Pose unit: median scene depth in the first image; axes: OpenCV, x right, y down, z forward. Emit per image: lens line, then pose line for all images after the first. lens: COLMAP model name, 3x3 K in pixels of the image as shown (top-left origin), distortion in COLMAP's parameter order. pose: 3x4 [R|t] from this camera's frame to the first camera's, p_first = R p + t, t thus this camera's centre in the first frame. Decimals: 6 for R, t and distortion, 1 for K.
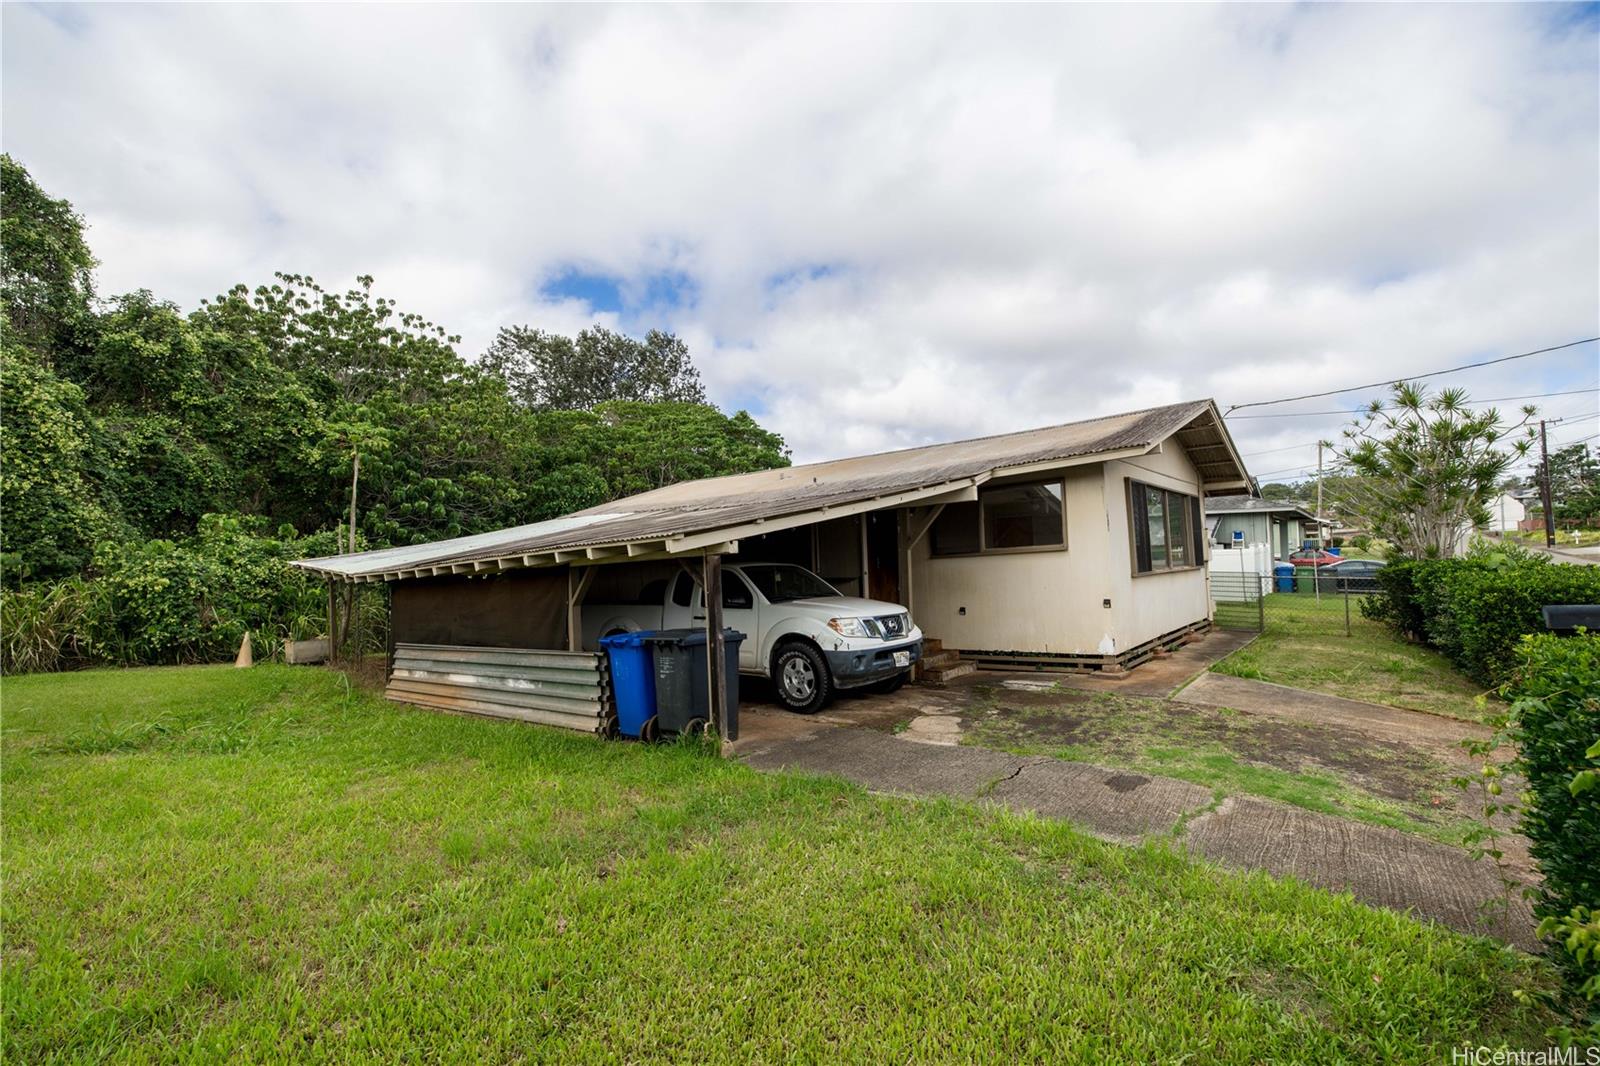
lens RADIAL K [[672.7, 0, 798.4], [0, 672.7, 521.9], [0, 0, 1]] dist [0.002318, 0.000791]
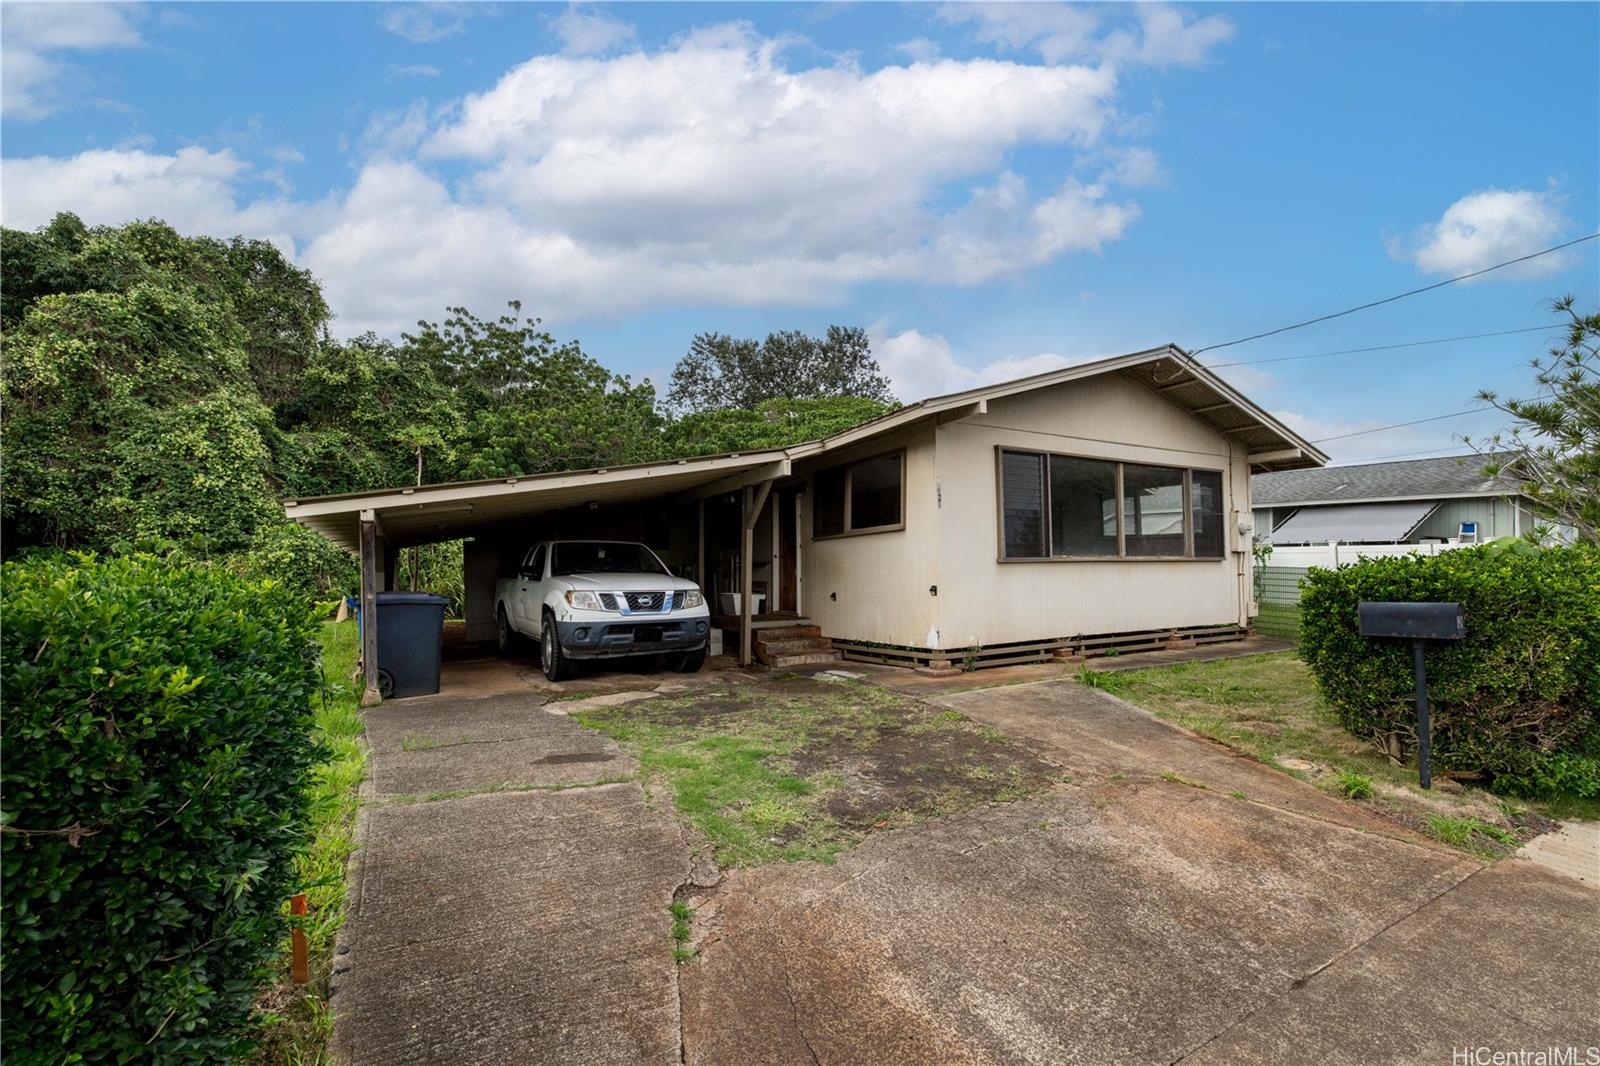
lens RADIAL K [[672.9, 0, 798.3], [0, 672.9, 554.4], [0, 0, 1]] dist [-0.000592, 0.000043]
pose [[0.943779, 0.014645, -0.330253, 0.425215], [0.002595, 0.998659, 0.051703, 0.021322], [0.330567, -0.049653, 0.942475, 0.090458]]
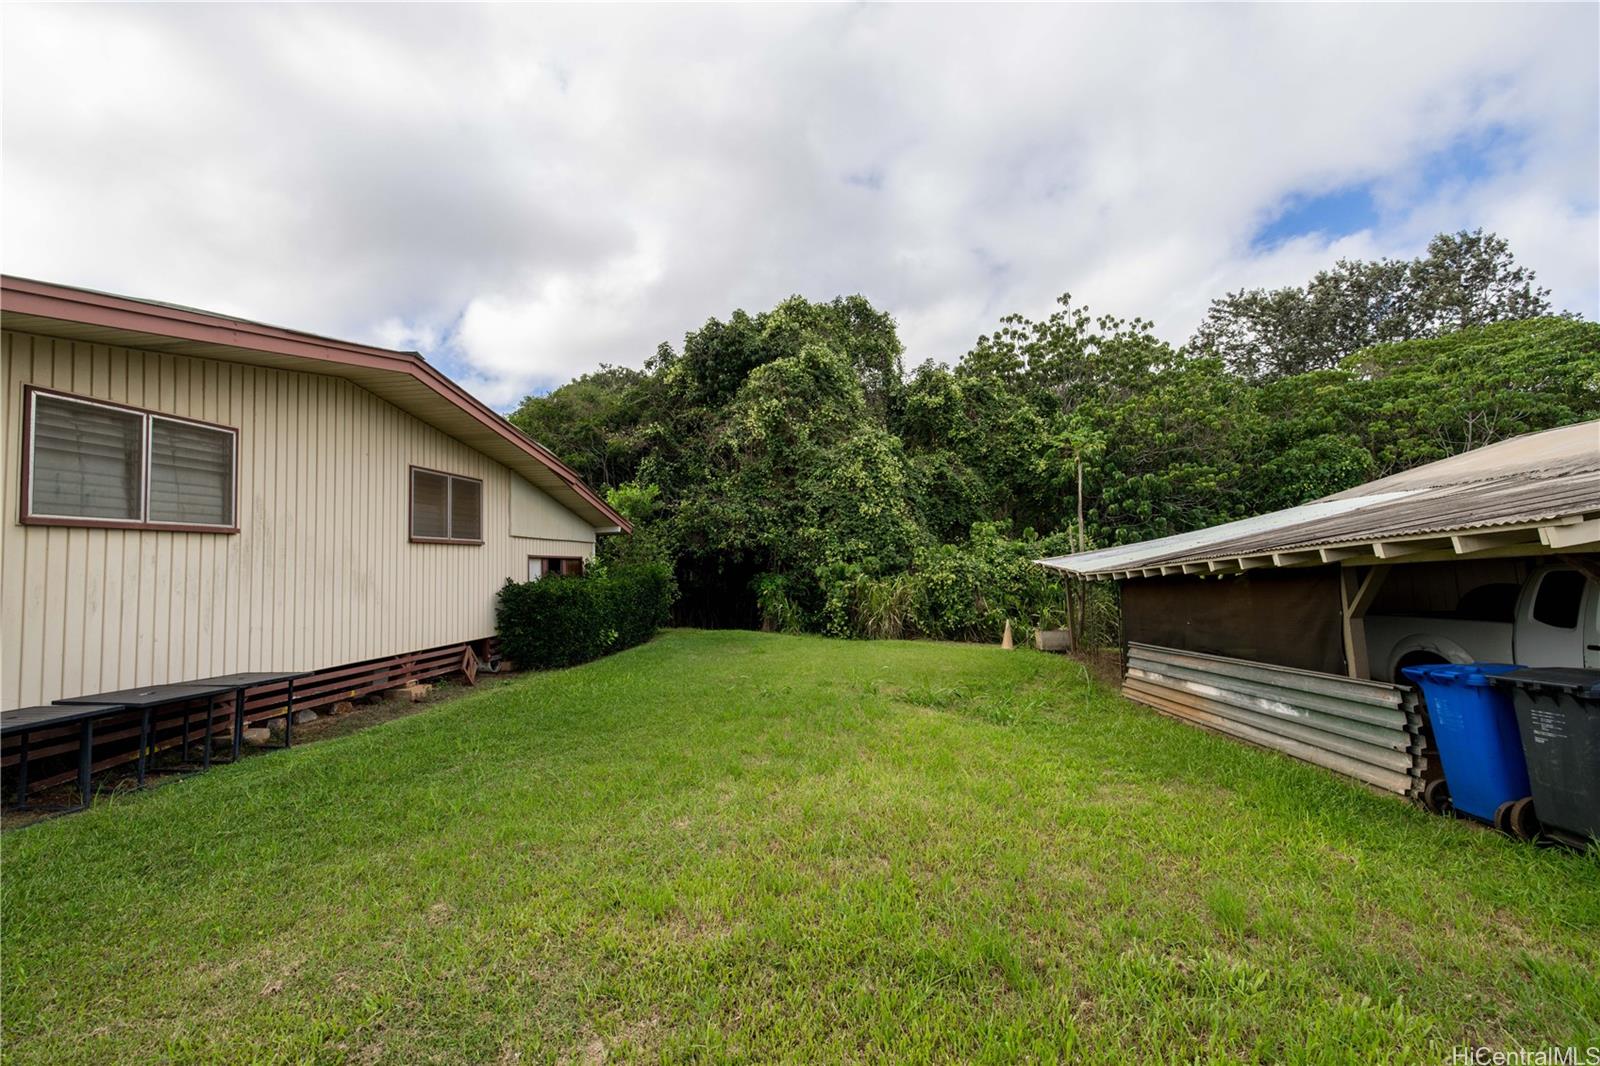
lens RADIAL K [[672.7, 0, 798.4], [0, 672.7, 521.9], [0, 0, 1]] dist [0.002318, 0.000791]
pose [[0.555265, -0.056074, -0.829781, -0.026551], [0.062099, 0.997735, -0.025869, -0.002033], [0.829352, -0.037164, 0.557490, 0.037096]]
